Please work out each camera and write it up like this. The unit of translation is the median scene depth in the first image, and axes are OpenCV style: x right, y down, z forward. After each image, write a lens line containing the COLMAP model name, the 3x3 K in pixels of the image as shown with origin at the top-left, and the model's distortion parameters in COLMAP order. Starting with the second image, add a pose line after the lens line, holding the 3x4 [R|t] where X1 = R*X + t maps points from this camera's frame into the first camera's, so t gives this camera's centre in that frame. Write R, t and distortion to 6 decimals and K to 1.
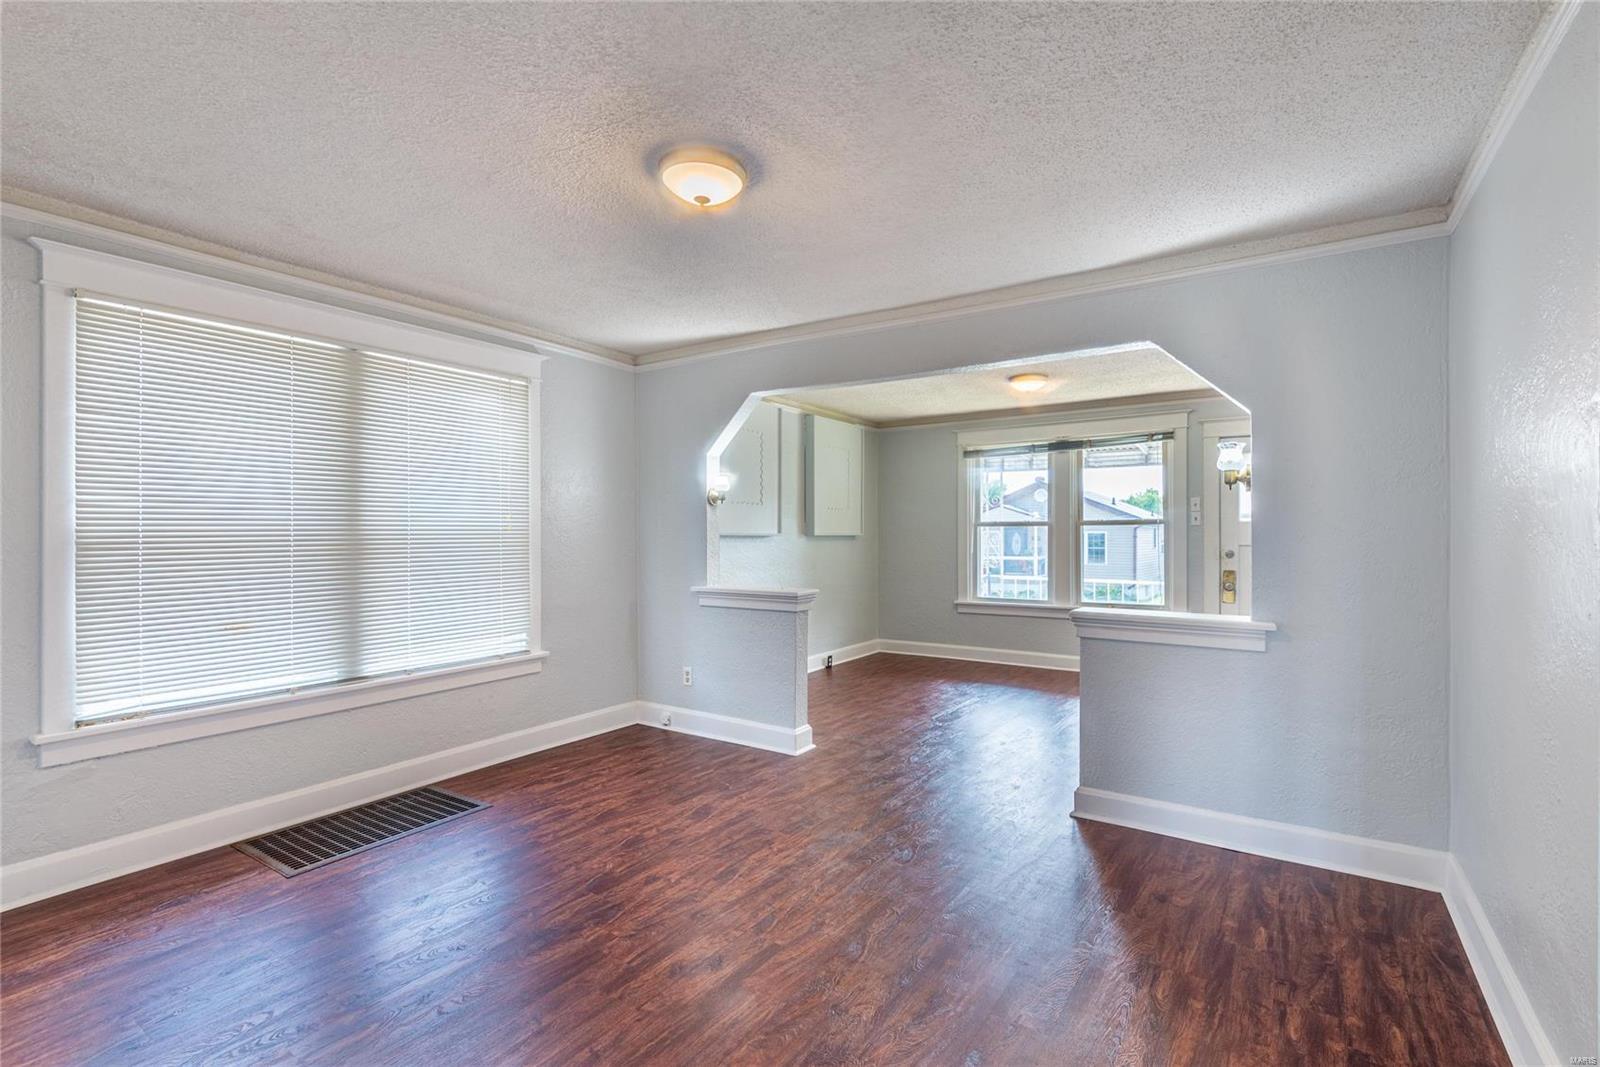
lens RADIAL K [[723.0, 0, 795.1], [0, 723.0, 533.6], [0, 0, 1]] dist [0.015823, -0.004798]
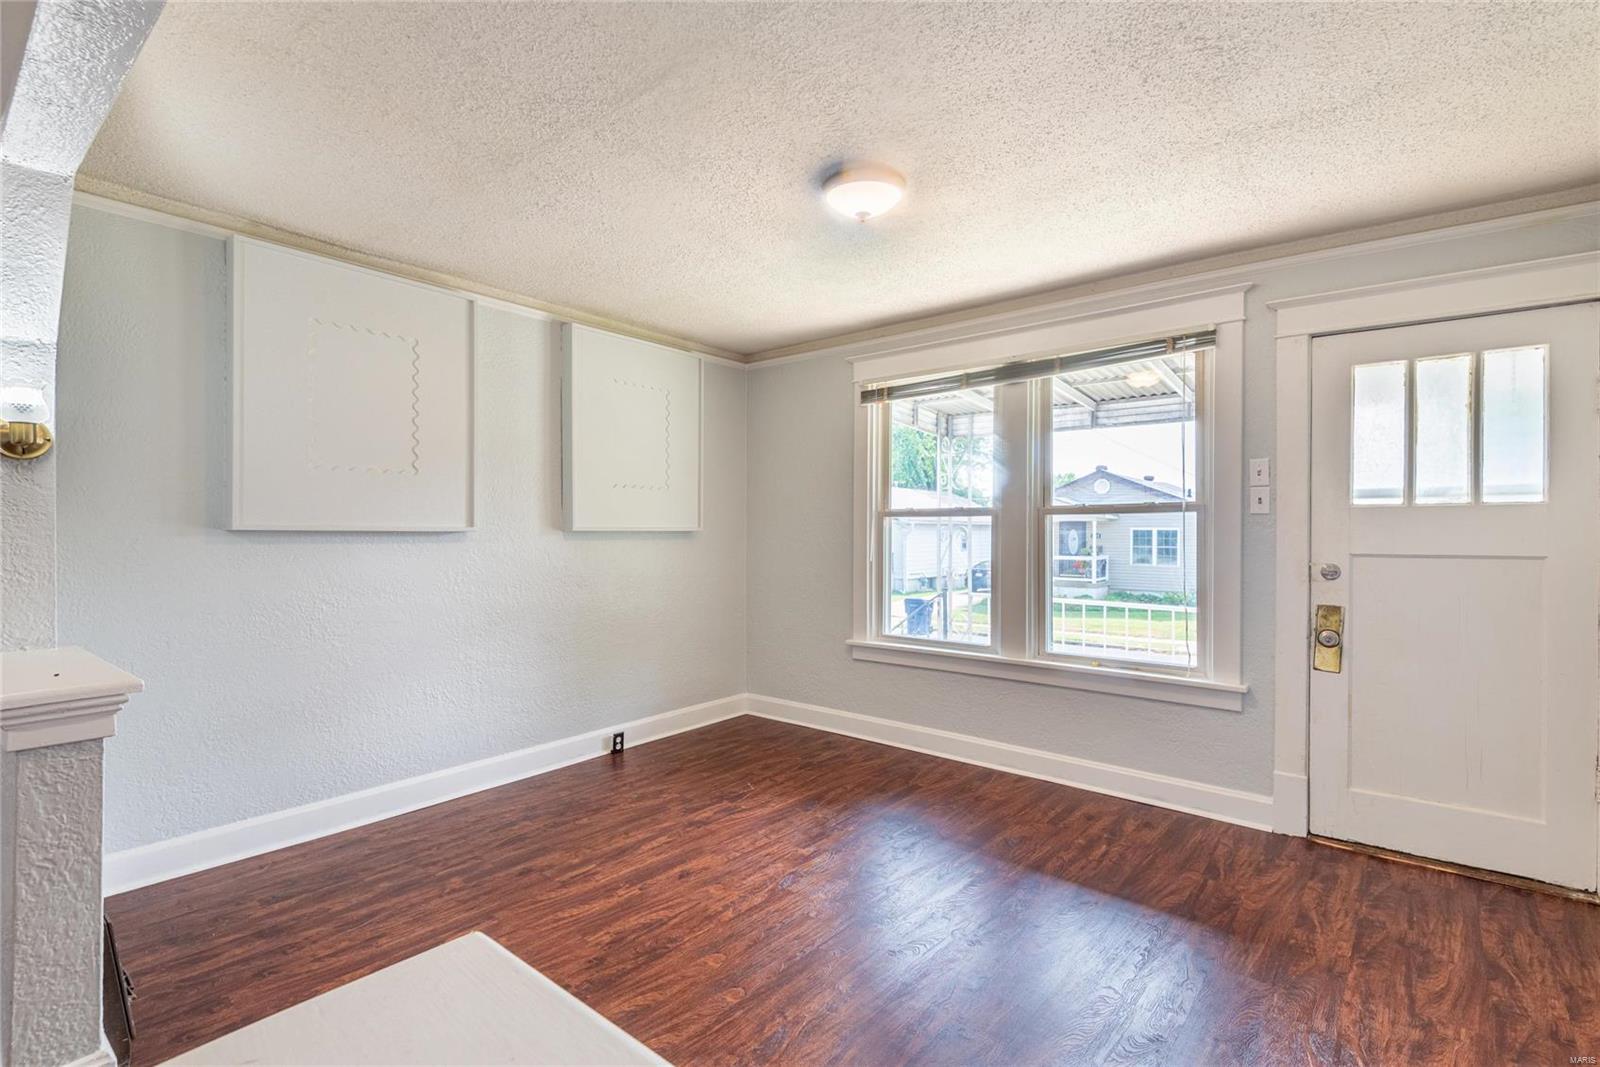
lens RADIAL K [[723.0, 0, 804.9], [0, 723.0, 536.0], [0, 0, 1]] dist [0.015823, -0.004798]
pose [[0.996268, 0.004086, -0.086217, 0.257173], [-0.003281, 0.999950, 0.009477, 0.000357], [0.086251, -0.009158, 0.996231, 0.430442]]
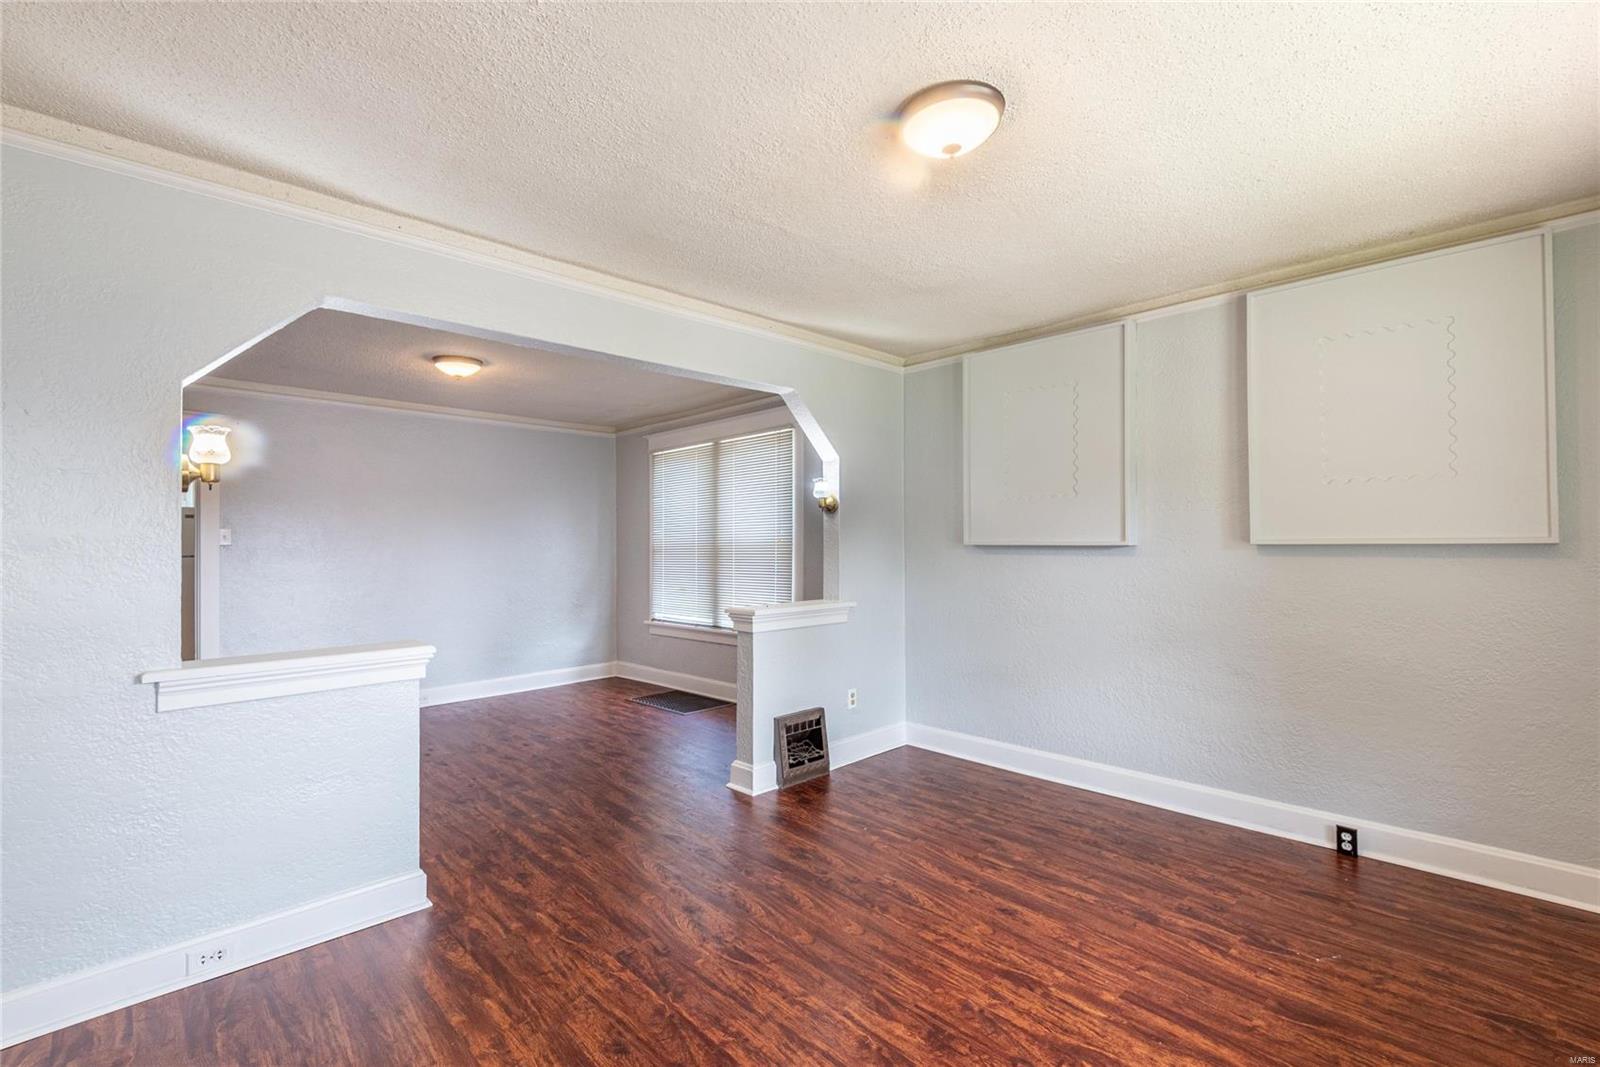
lens RADIAL K [[723.0, 0, 795.8], [0, 723.0, 533.3], [0, 0, 1]] dist [0.015823, -0.004798]
pose [[-0.207604, -0.014574, -0.978104, 0.548911], [0.006594, 0.999845, -0.016297, 0.001077], [0.978191, -0.009833, -0.207476, 0.792497]]
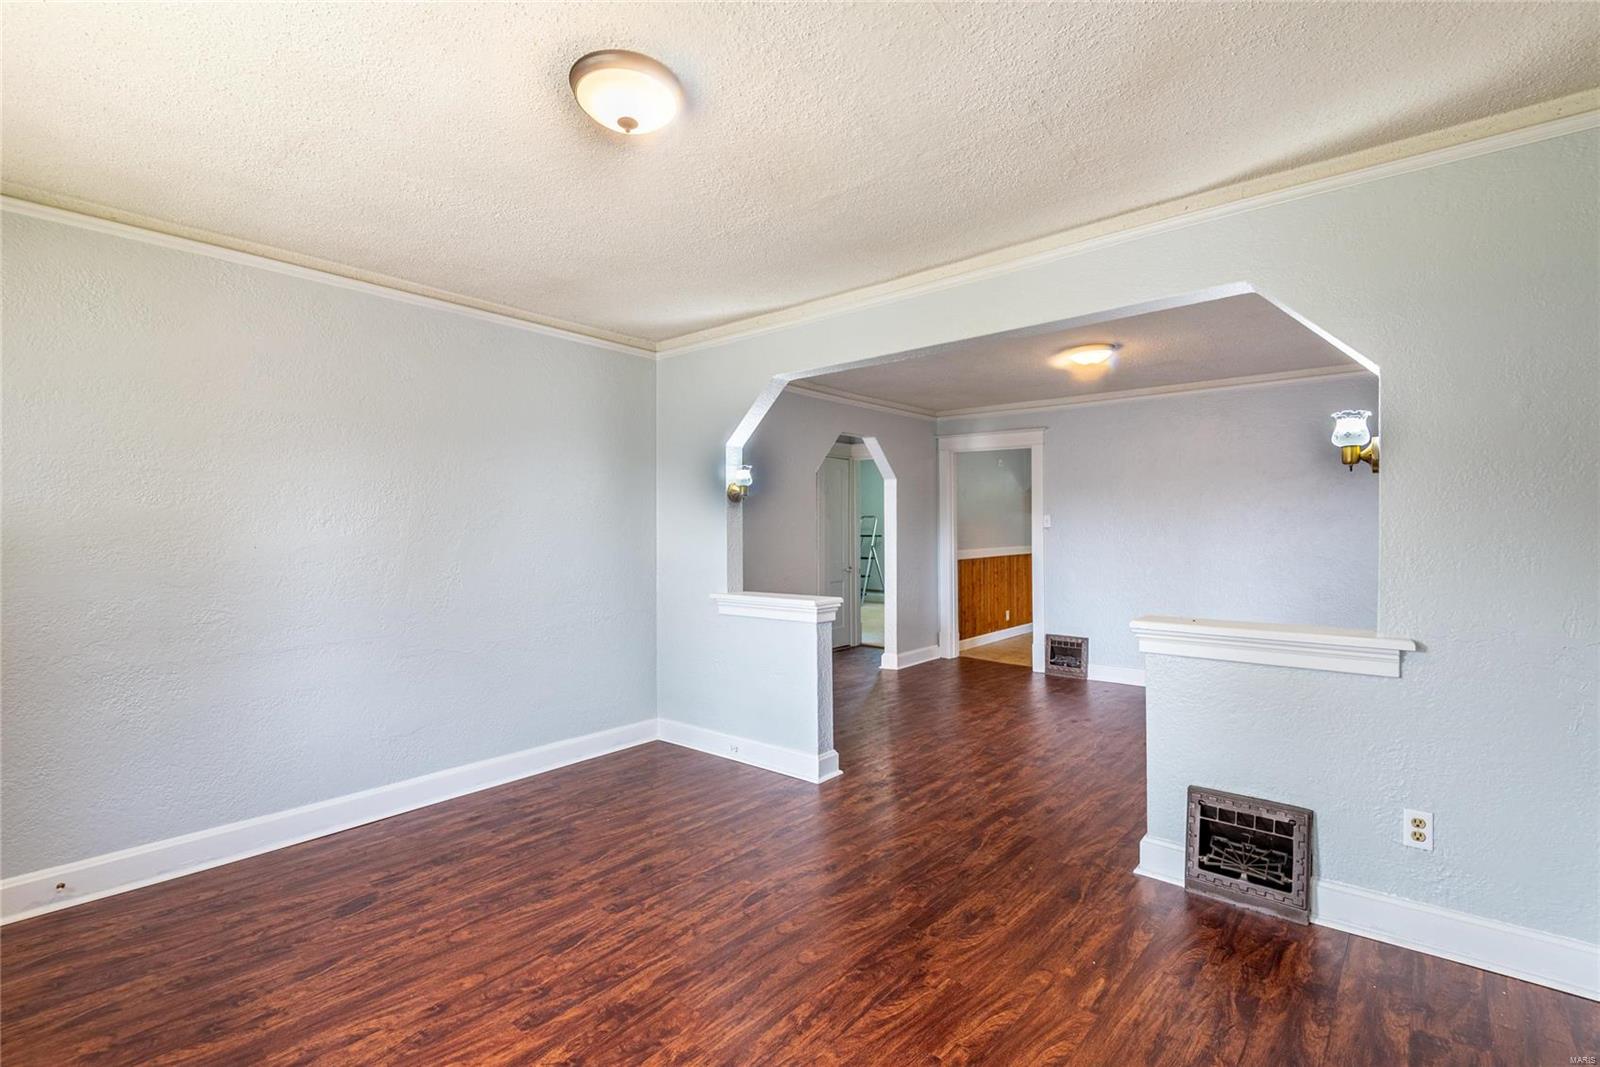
lens RADIAL K [[723.0, 0, 801.7], [0, 723.0, 534.5], [0, 0, 1]] dist [0.015823, -0.004798]
pose [[-0.994408, 0.001168, 0.105596, 0.159265], [0.001827, 0.999979, 0.006141, -0.000247], [-0.105587, 0.006299, -0.994390, 1.065593]]
